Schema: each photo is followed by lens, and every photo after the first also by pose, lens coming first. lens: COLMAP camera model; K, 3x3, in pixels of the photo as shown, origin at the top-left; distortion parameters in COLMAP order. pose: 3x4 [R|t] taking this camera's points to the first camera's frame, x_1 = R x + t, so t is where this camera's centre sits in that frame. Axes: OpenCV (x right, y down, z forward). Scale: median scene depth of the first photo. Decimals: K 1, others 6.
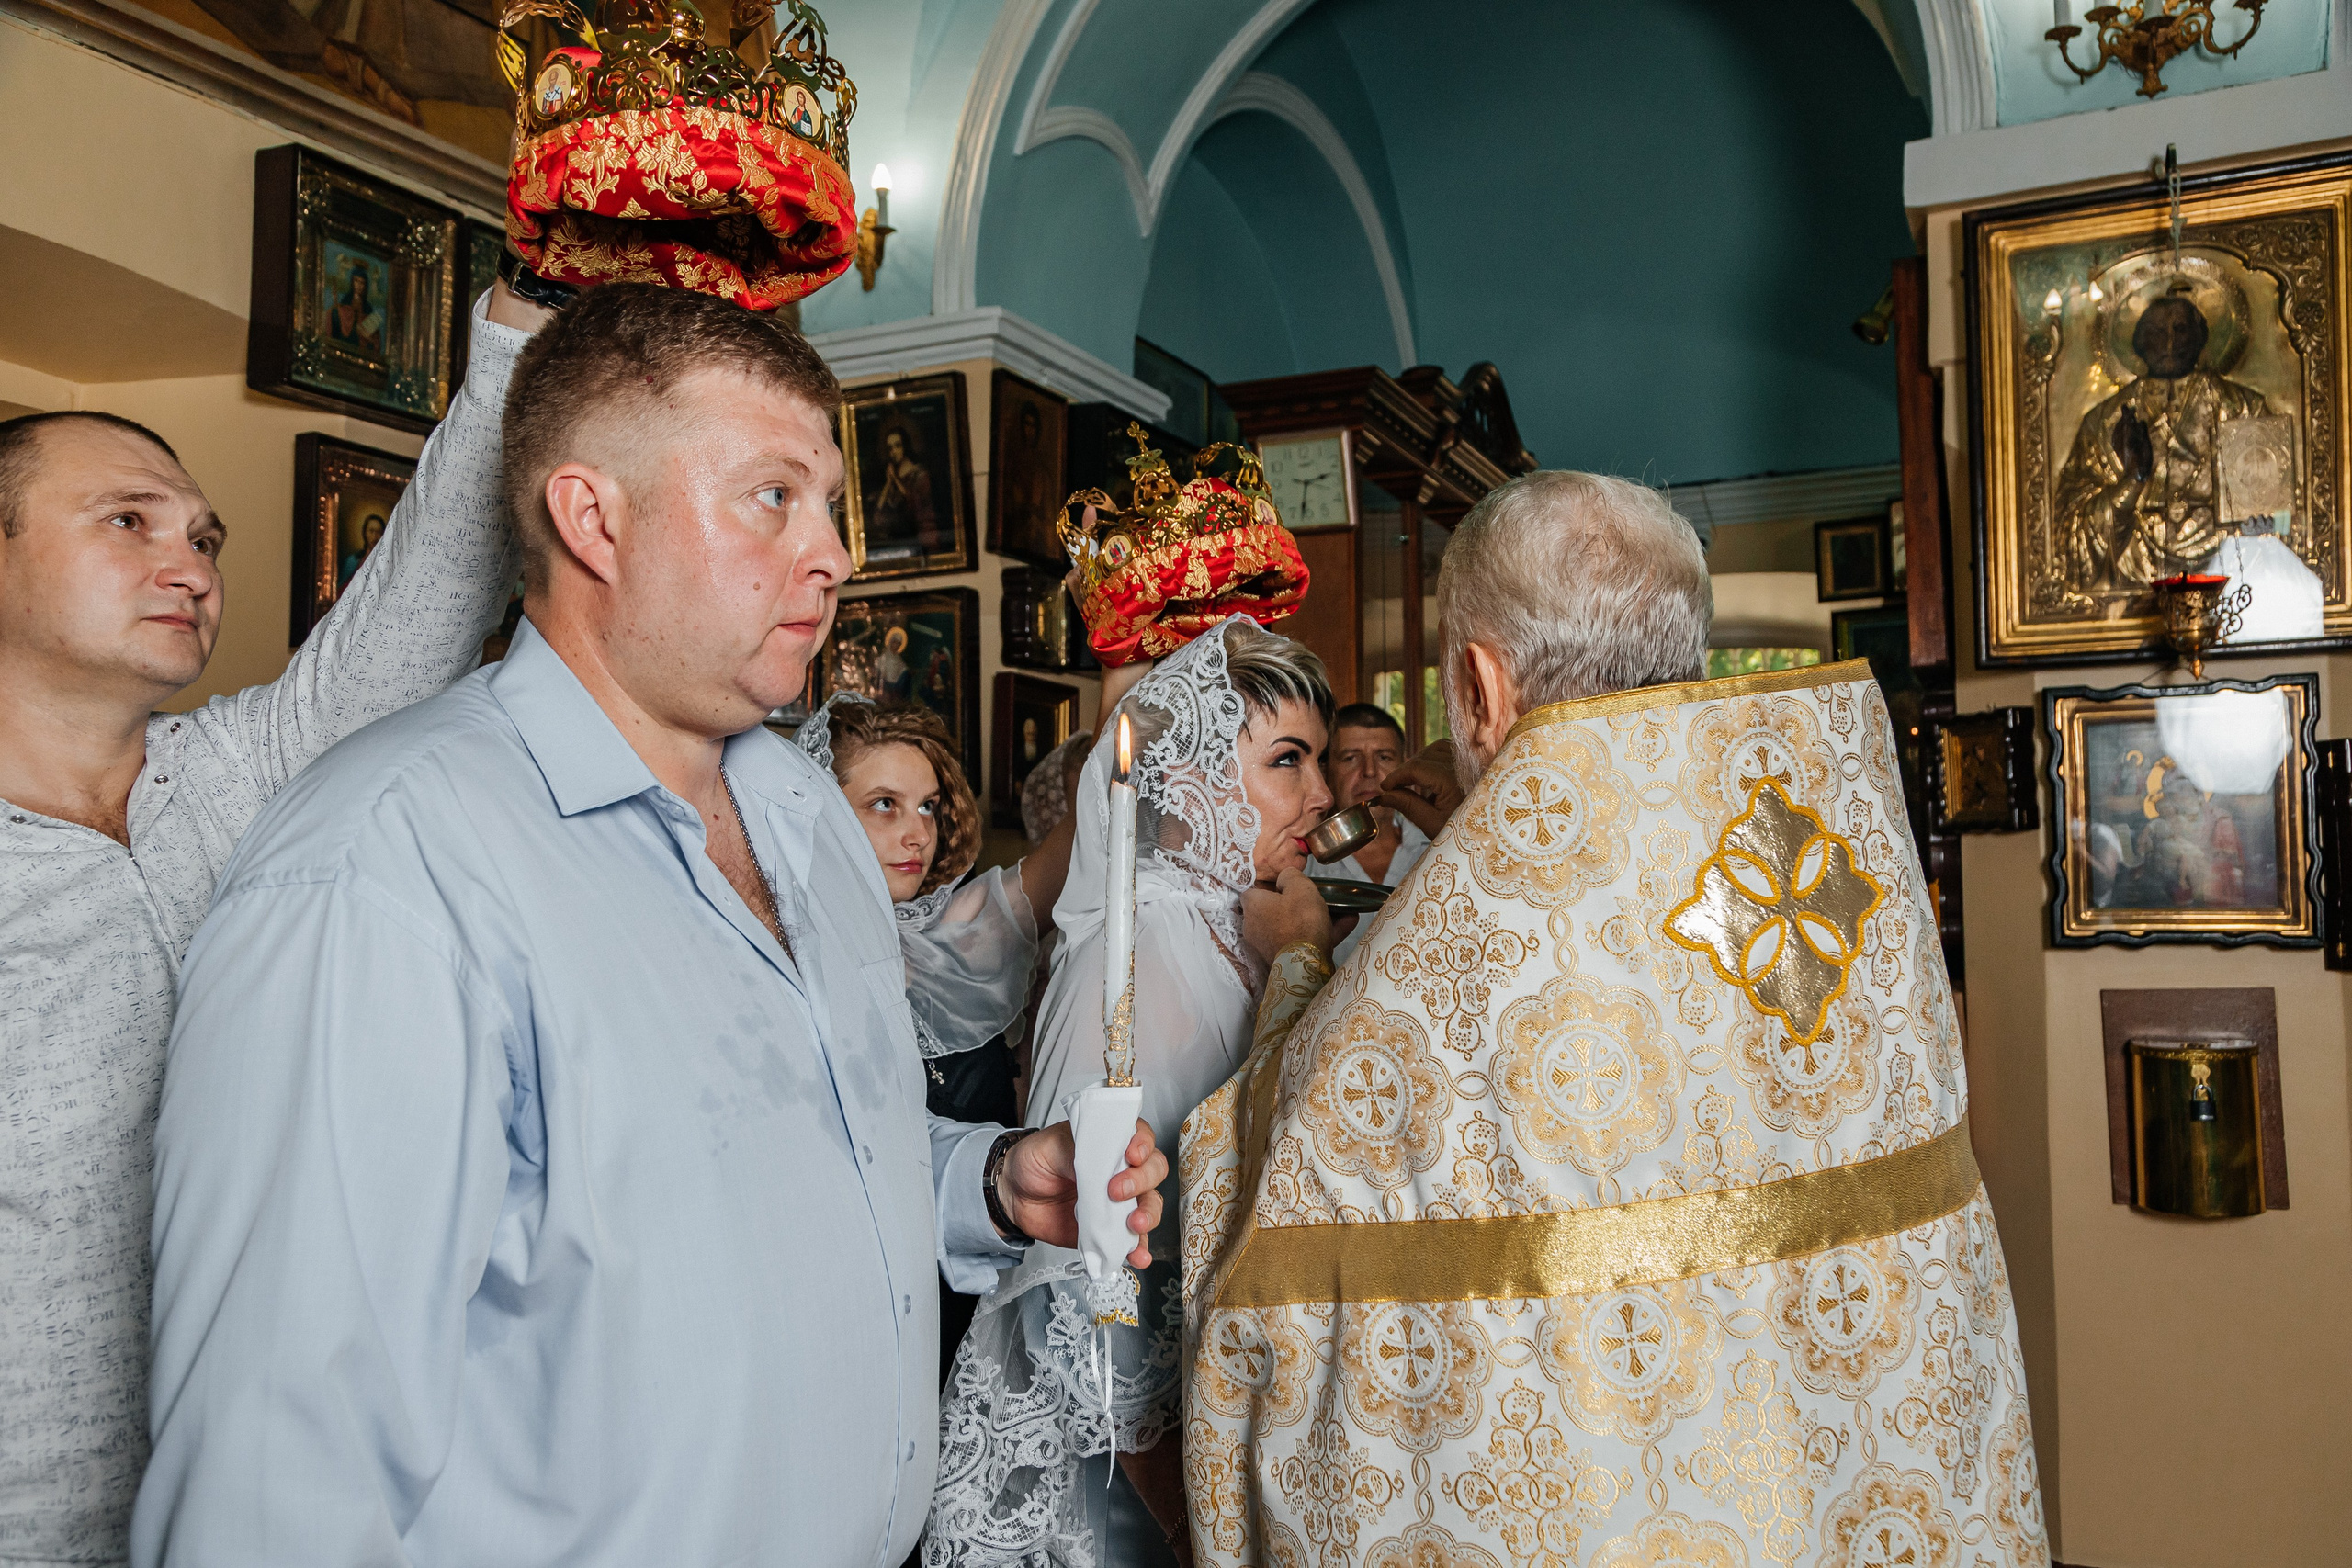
lens RADIAL K [[1799.1, 0, 1172.7], [0, 1799.1, 825.7], [0, 0, 1]] dist [-0.011044, 0.014782]
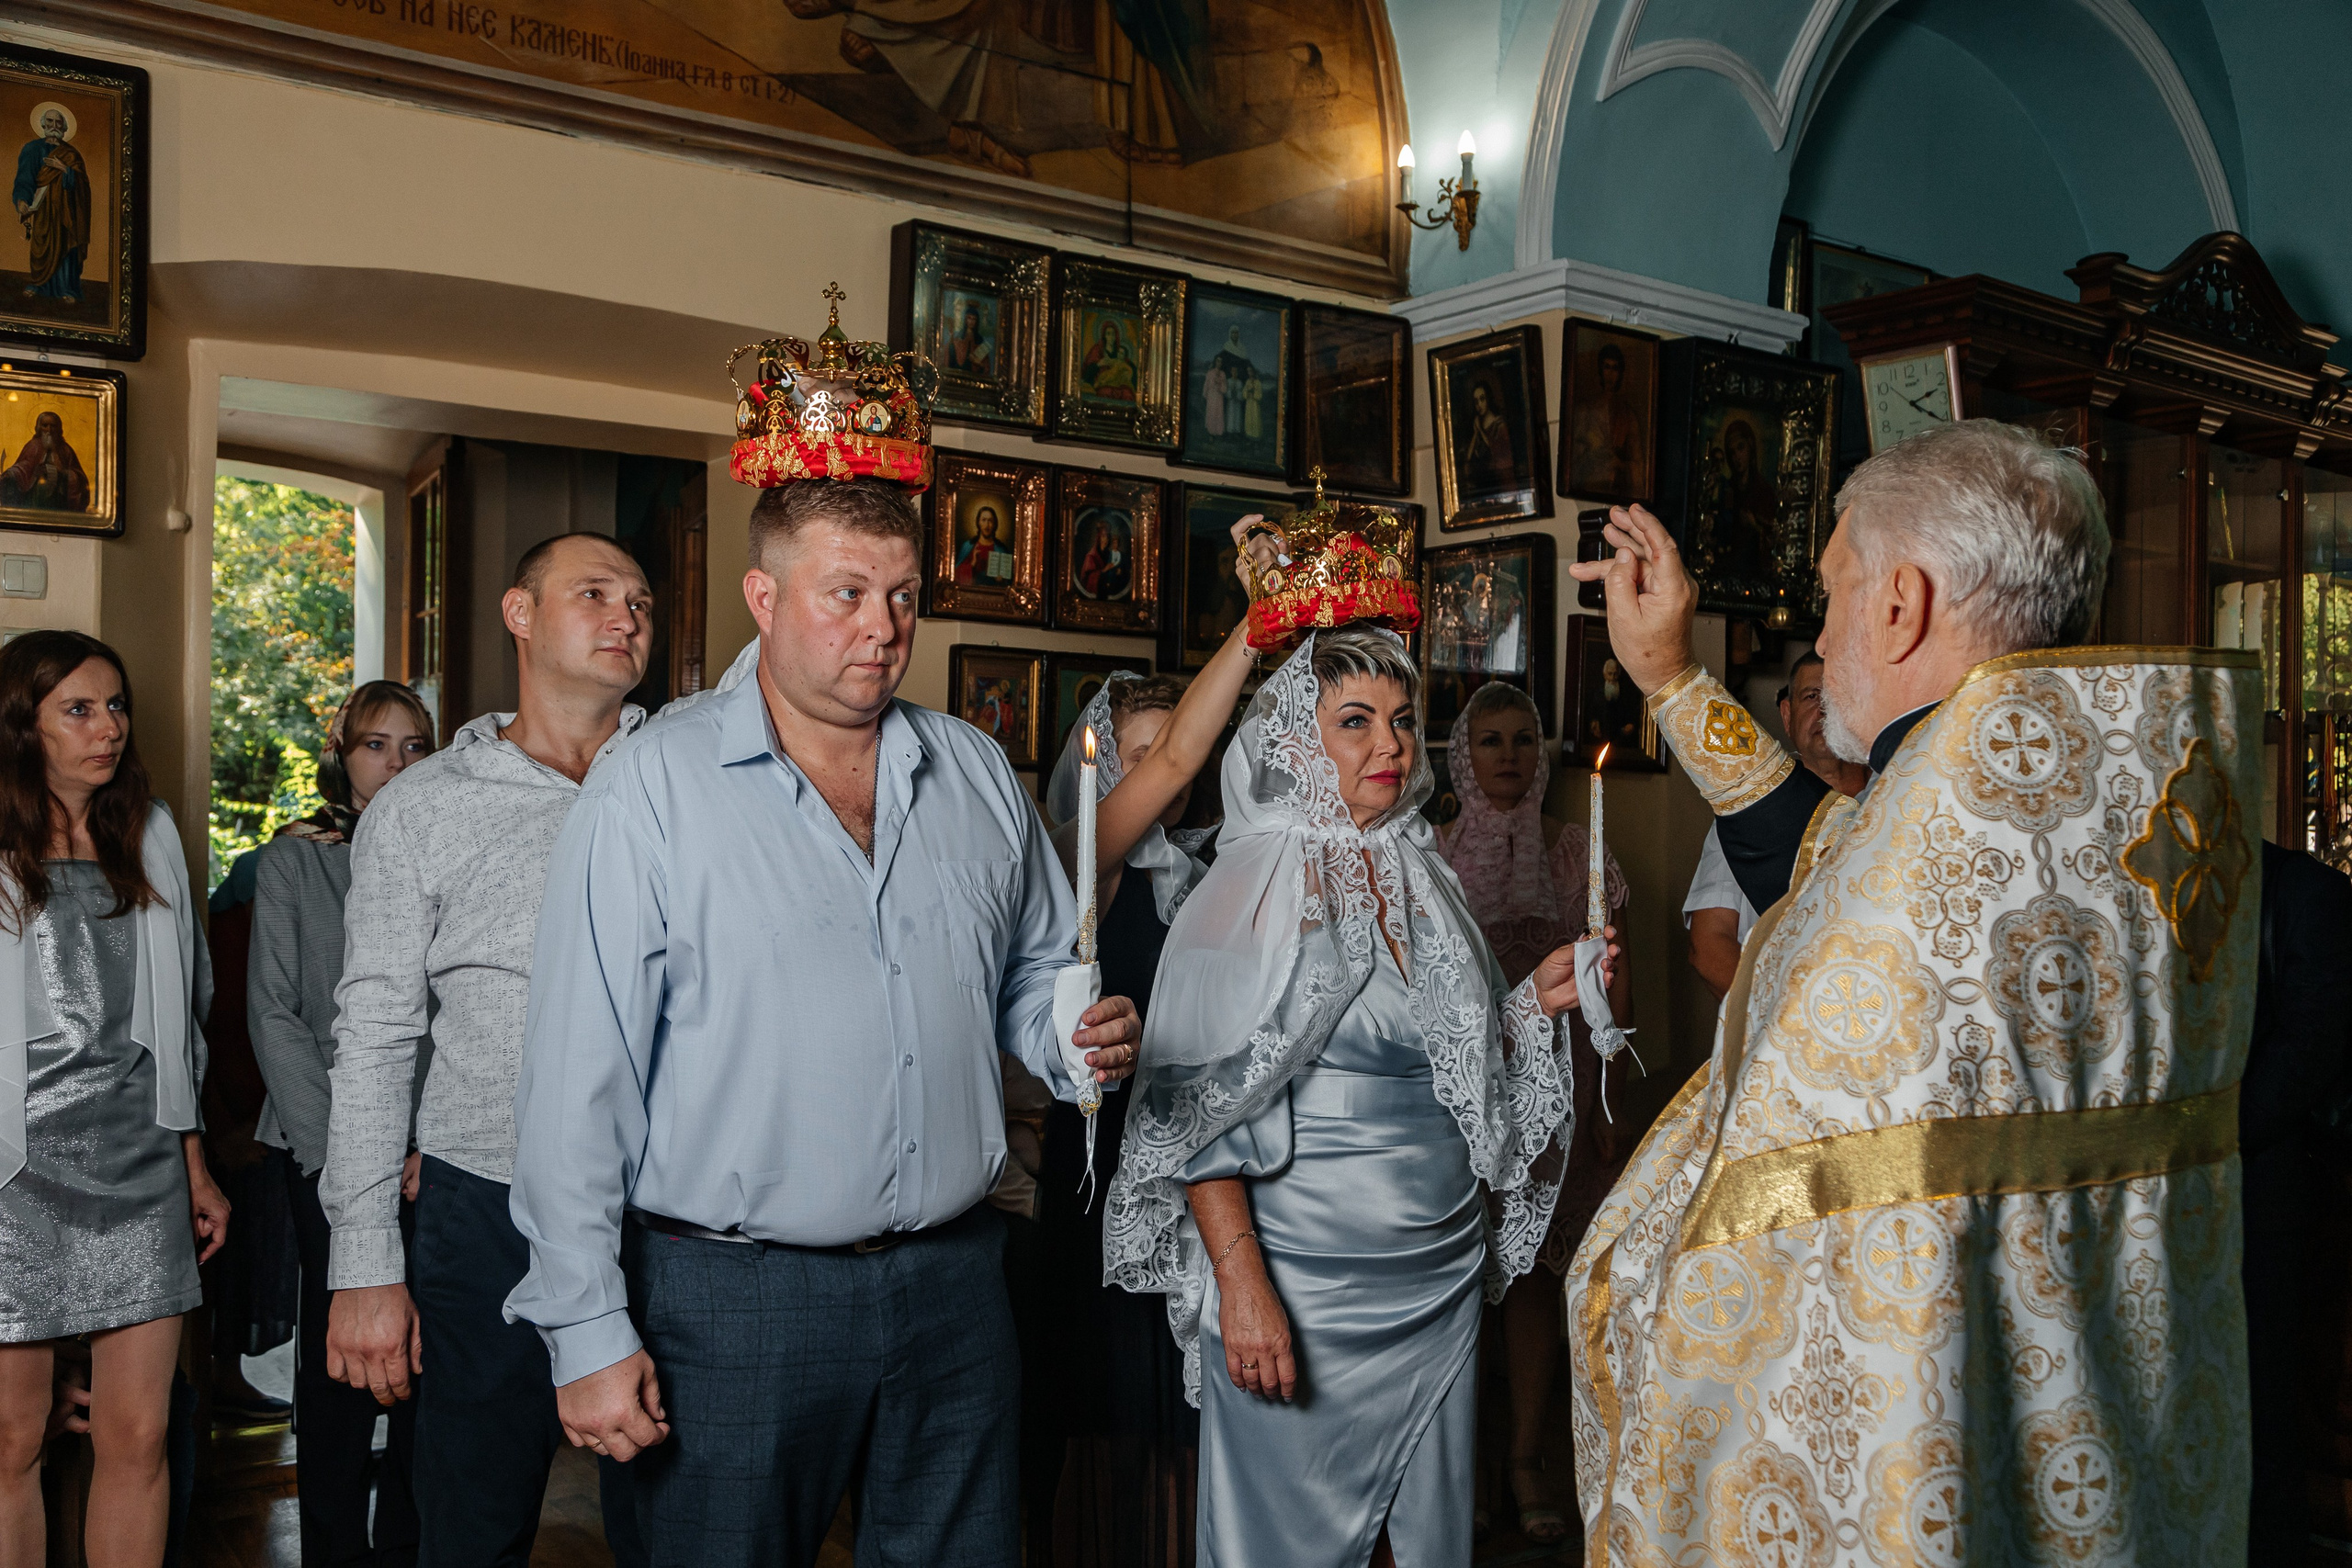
lens RADIAL K [[2085.9, 0, 1188.7], [0, 2085.9, 798.8], [0, 0, 1]] dist [-0.000902, 0.005013]
pose [[0.881628, 0.018908, -0.471566, 0.288863], [-0.009369, 0.999701, 0.022569, -0.005876], [0.471852, -0.015479, 0.881542, -0.158213]]
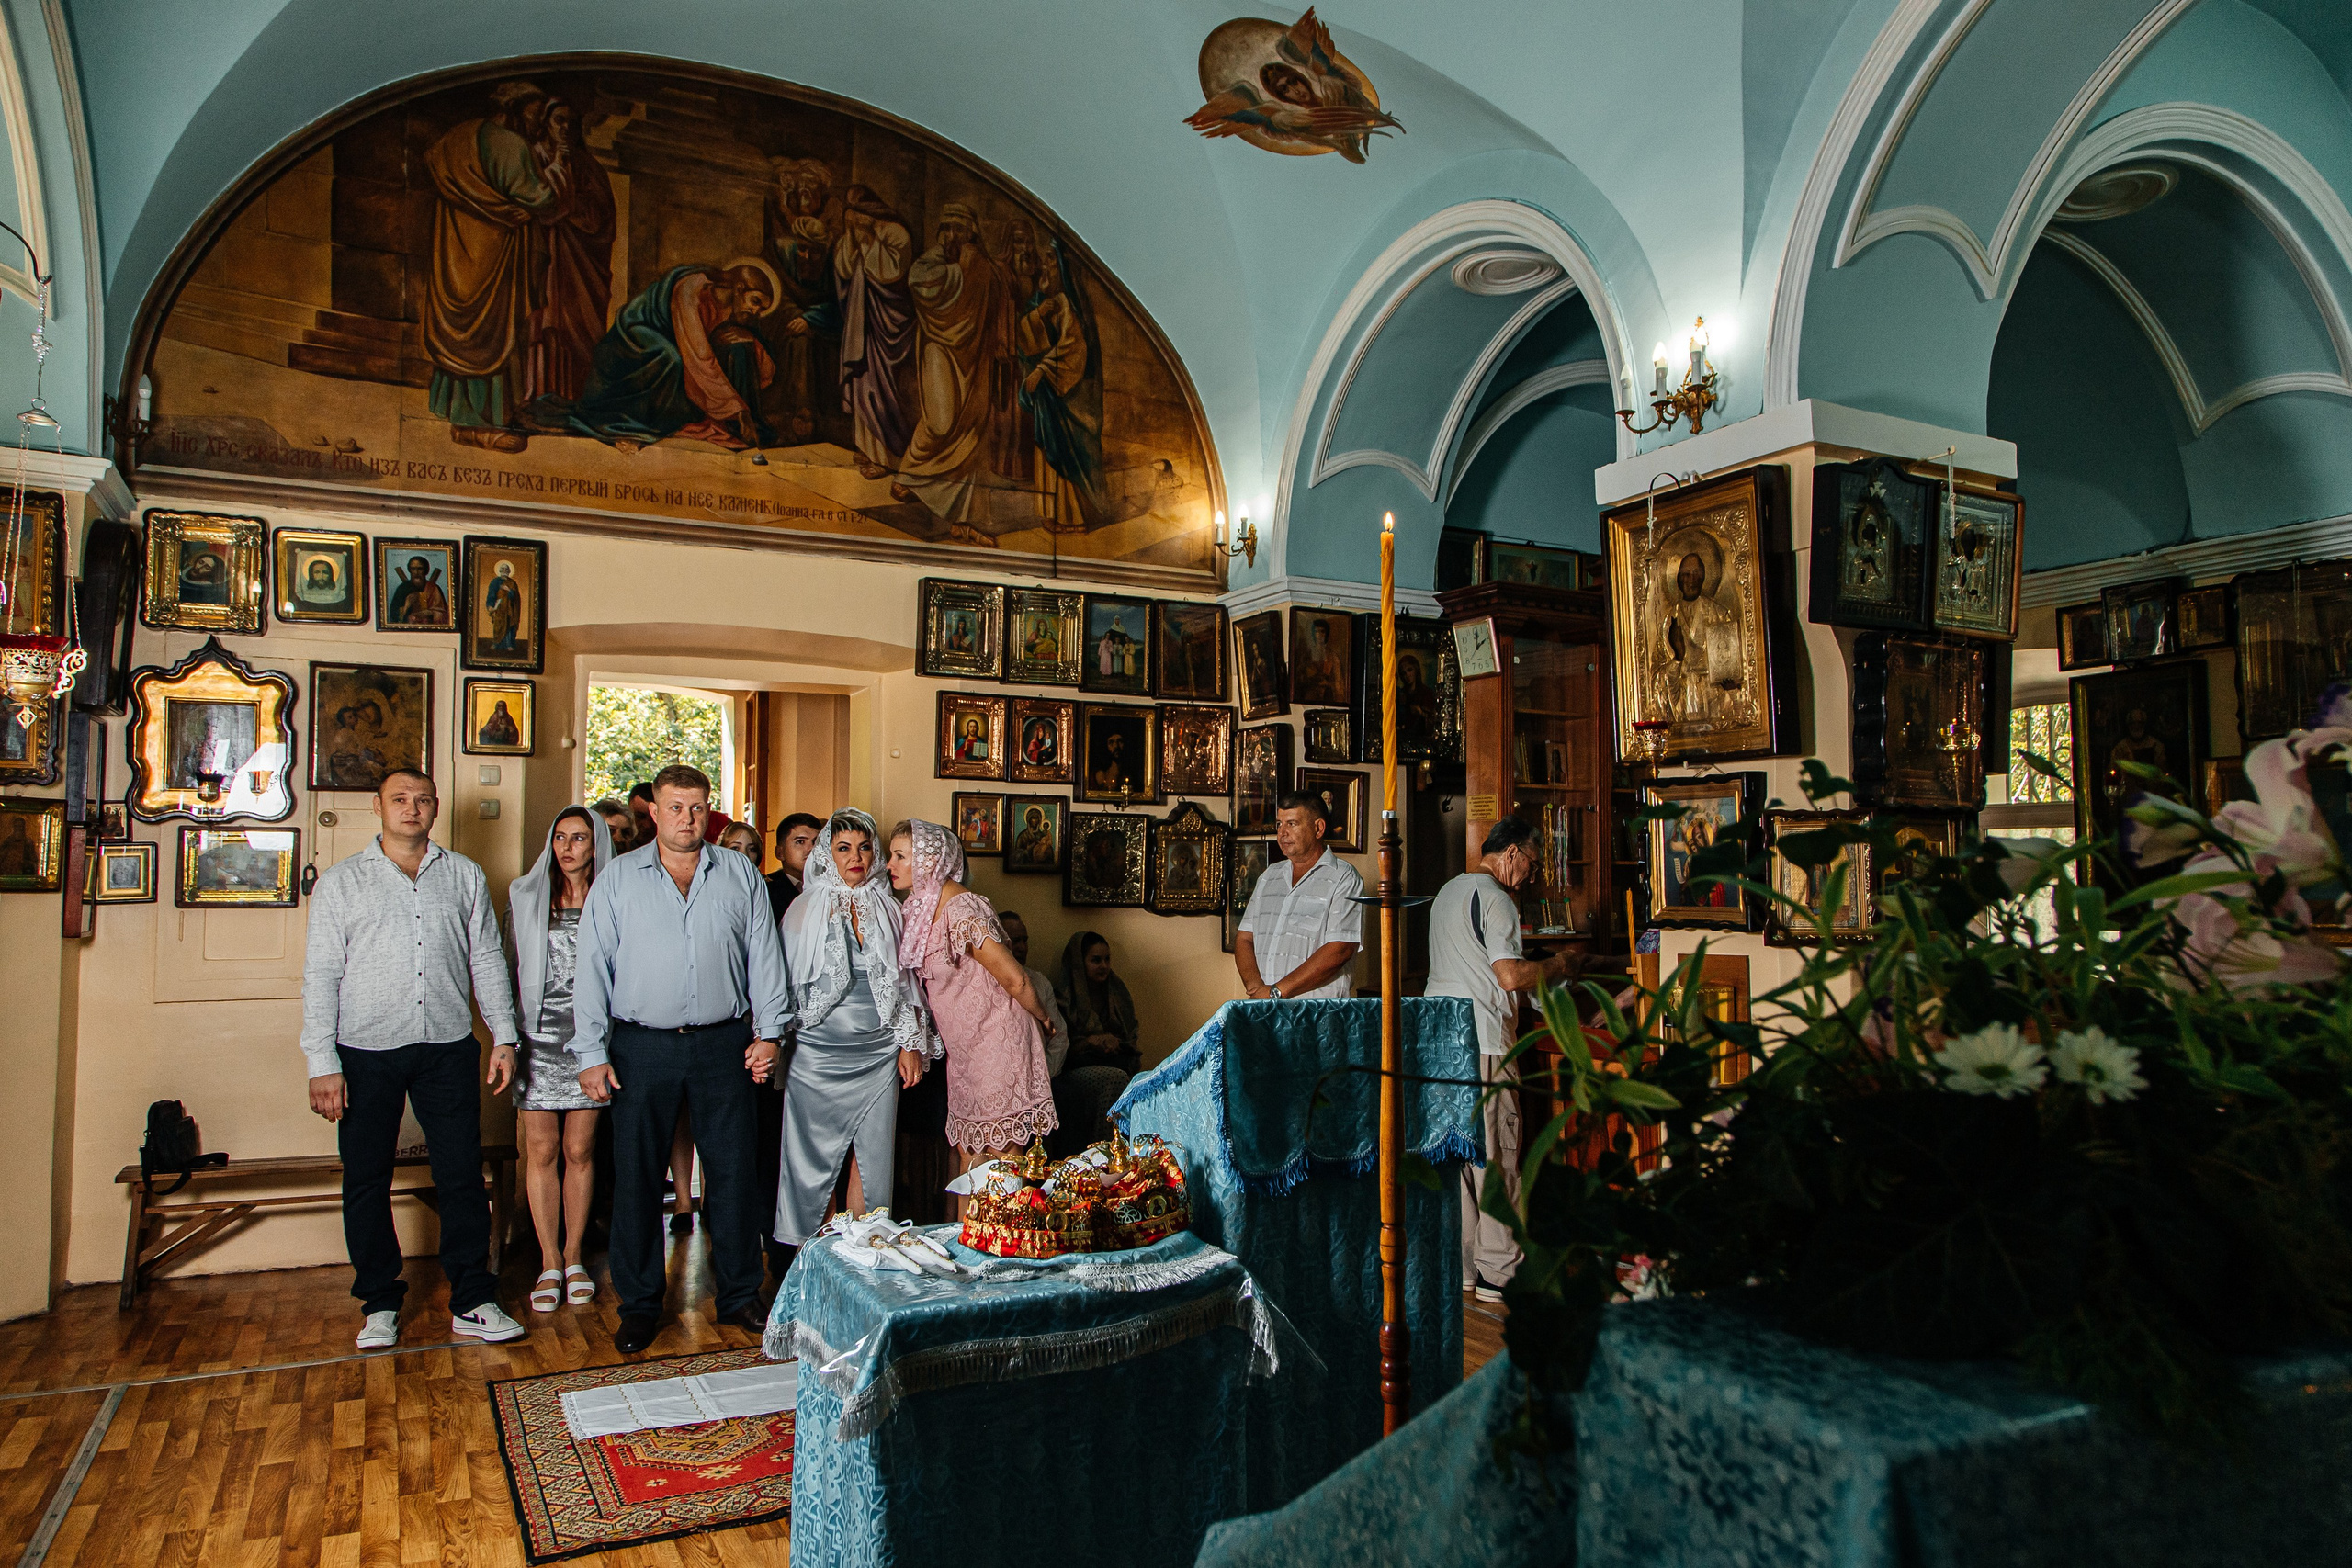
lens RADIAL K [[1558.0, 0, 1189.0], [0, 1558.0, 793.1], [0, 0, 1]] dist [0.006363, 0.003229]
pose [[0.799611, -0.016155, -0.600301, 0.826678], [0.003410, 0.999744, -0.022362, -0.024647], [0.600509, 0.015834, 0.799461, -0.379216]]
